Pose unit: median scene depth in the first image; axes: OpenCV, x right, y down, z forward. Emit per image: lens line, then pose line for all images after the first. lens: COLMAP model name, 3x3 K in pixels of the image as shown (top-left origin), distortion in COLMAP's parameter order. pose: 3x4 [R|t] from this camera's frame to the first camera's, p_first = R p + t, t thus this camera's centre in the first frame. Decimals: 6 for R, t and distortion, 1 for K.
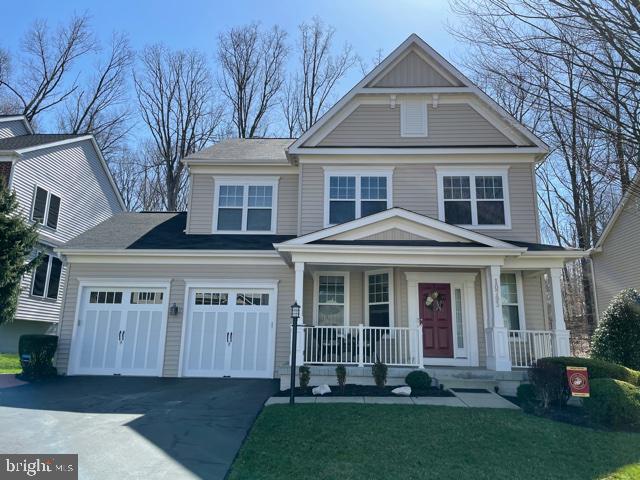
lens RADIAL K [[482.5, 0, 319.9], [0, 482.5, 237.9], [0, 0, 1]] dist [0.087922, -0.119825]
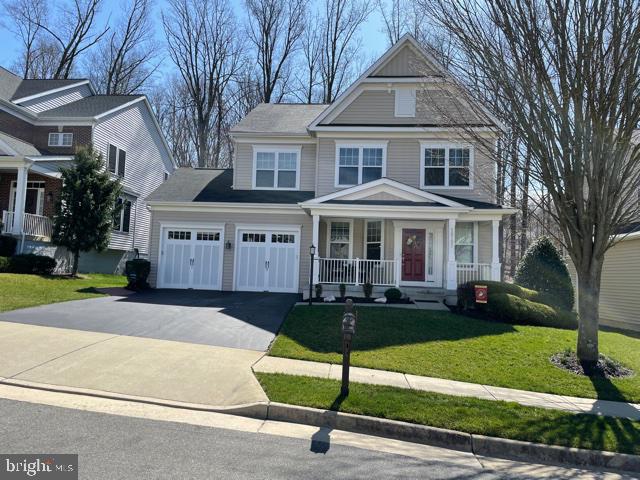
lens RADIAL K [[482.5, 0, 319.9], [0, 482.5, 237.9], [0, 0, 1]] dist [0.087922, -0.119825]
pose [[0.999047, 0.012977, -0.041675, 0.025634], [-0.006760, 0.989264, 0.145985, -0.078902], [0.043122, -0.145564, 0.988409, -0.371048]]
